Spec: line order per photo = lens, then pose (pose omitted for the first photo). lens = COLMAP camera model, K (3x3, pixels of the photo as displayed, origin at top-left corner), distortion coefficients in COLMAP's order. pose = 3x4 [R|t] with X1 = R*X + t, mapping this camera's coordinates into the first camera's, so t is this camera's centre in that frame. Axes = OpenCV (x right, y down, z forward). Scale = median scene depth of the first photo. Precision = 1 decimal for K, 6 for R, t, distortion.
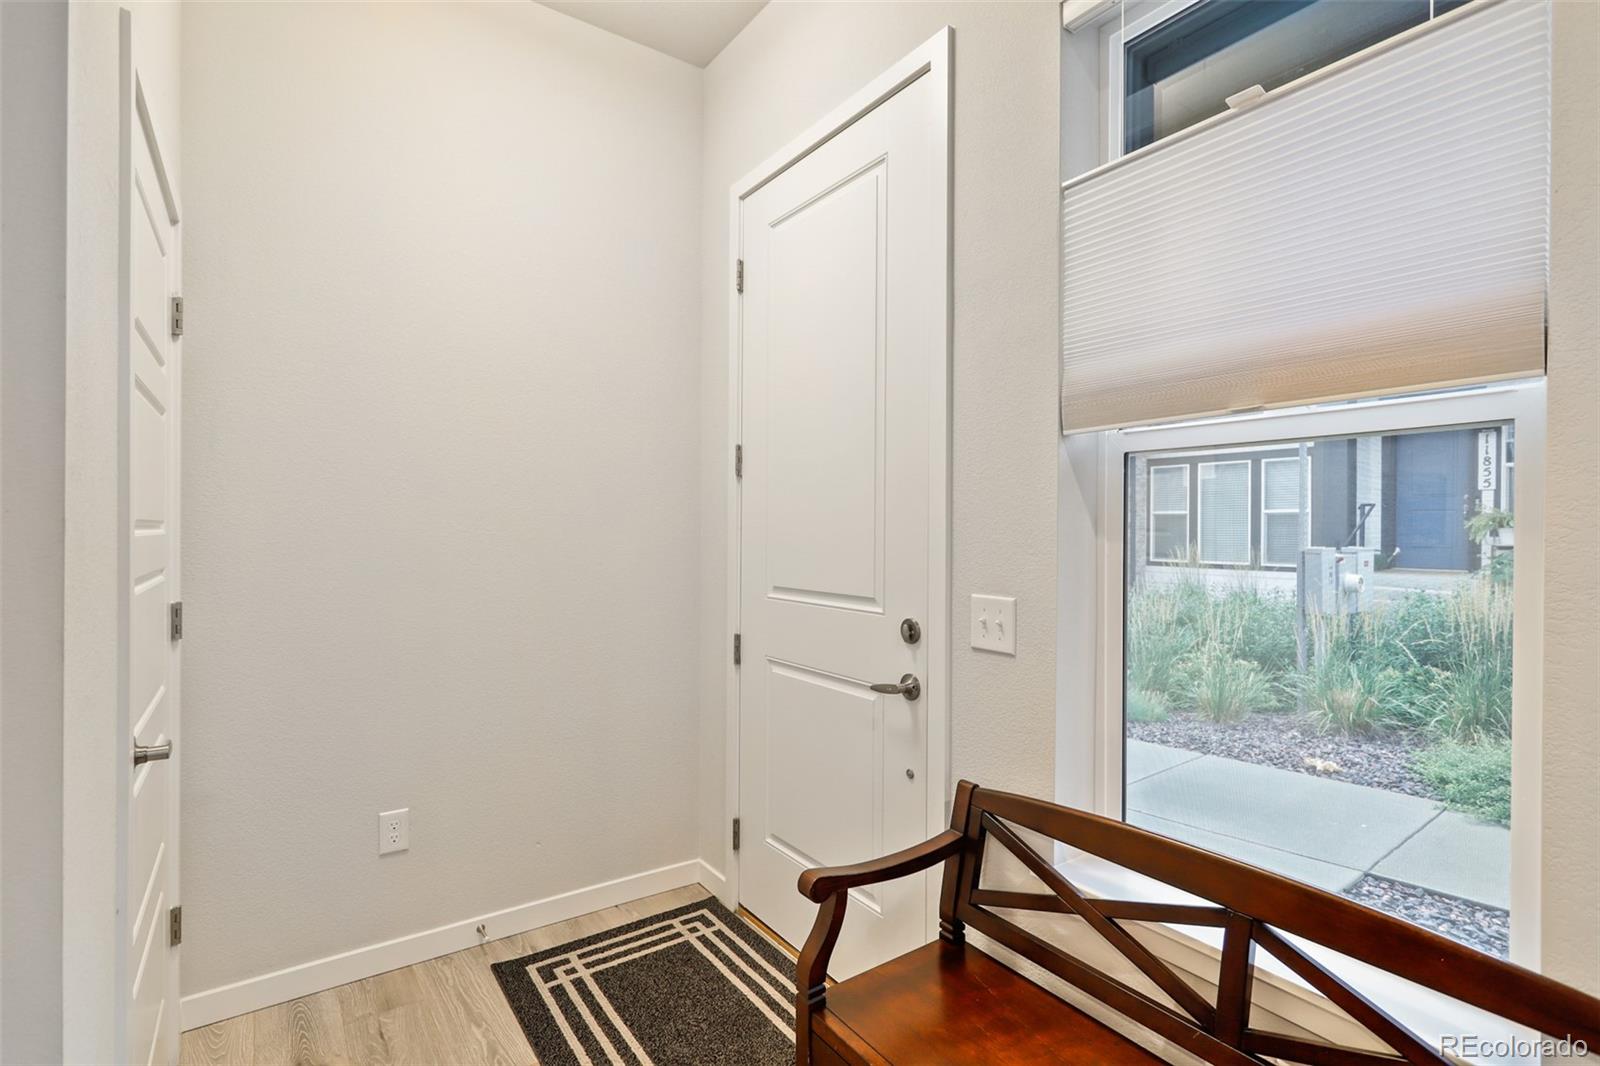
lens RADIAL K [[775.3, 0, 800.0], [0, 775.3, 533.0], [0, 0, 1]] dist [-0.000250, 0.000321]
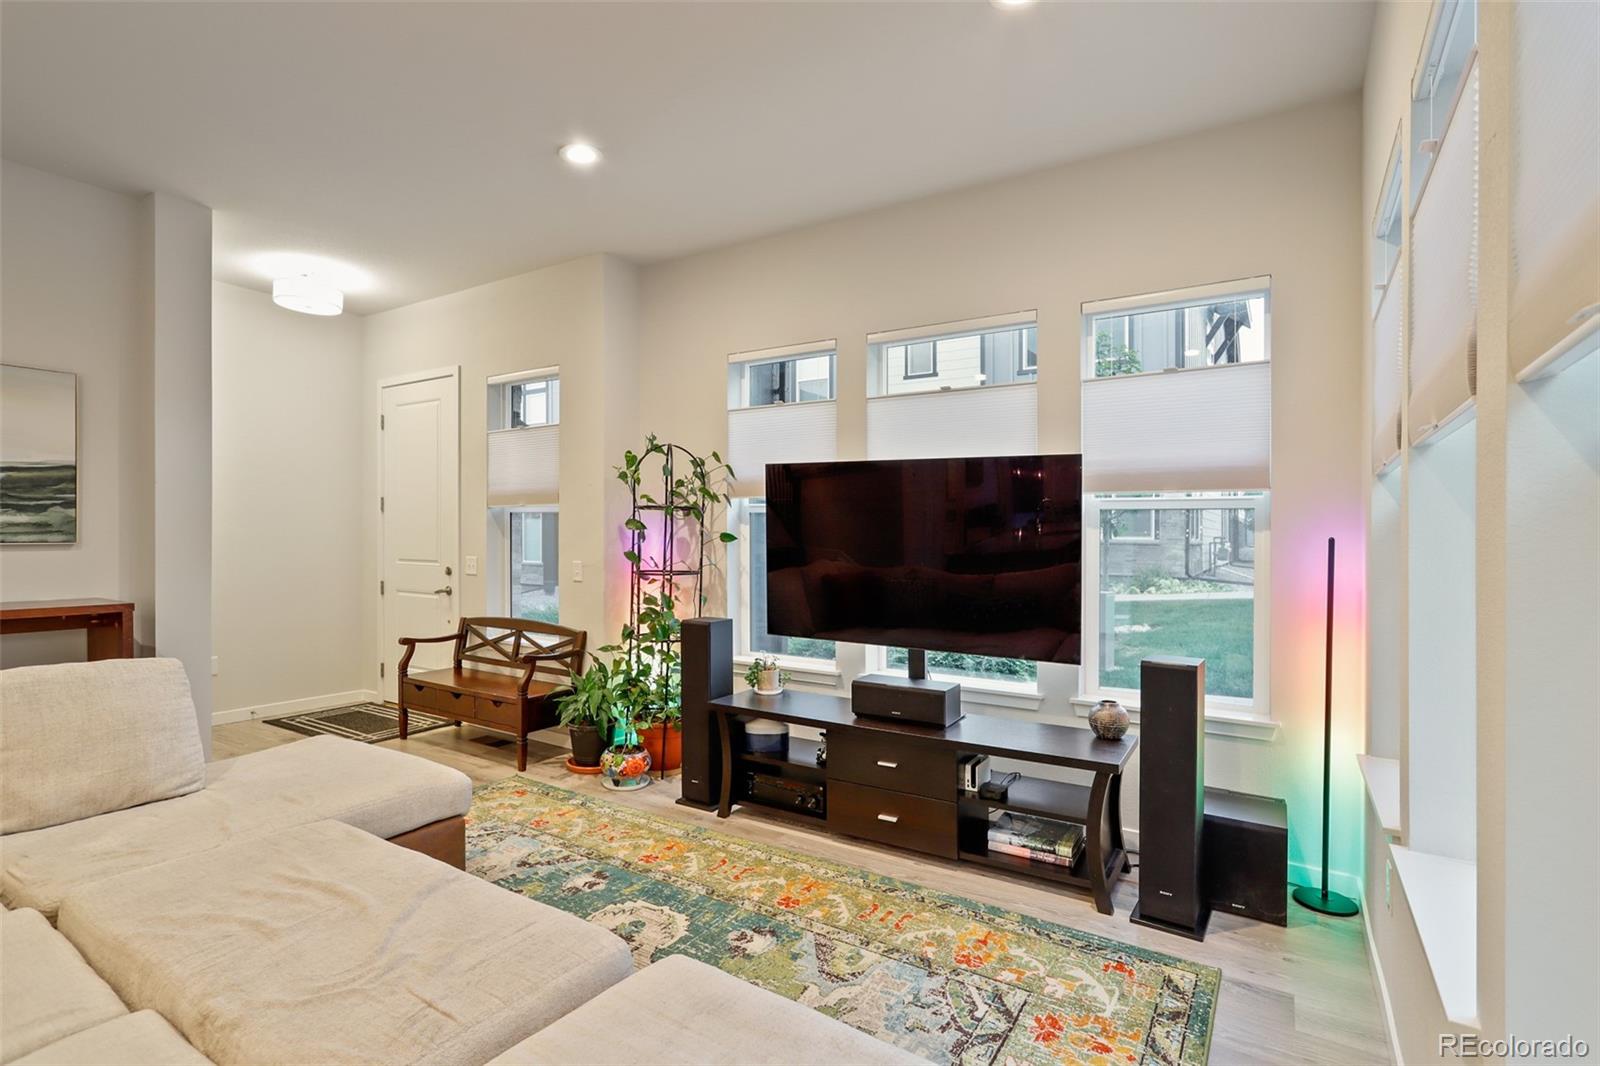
lens RADIAL K [[775.3, 0, 800.0], [0, 775.3, 533.0], [0, 0, 1]] dist [-0.000250, 0.000321]
pose [[0.923029, -0.006073, 0.384682, 0.268166], [0.003534, 0.999967, 0.007306, -0.032872], [-0.384713, -0.005384, 0.923020, -2.382512]]
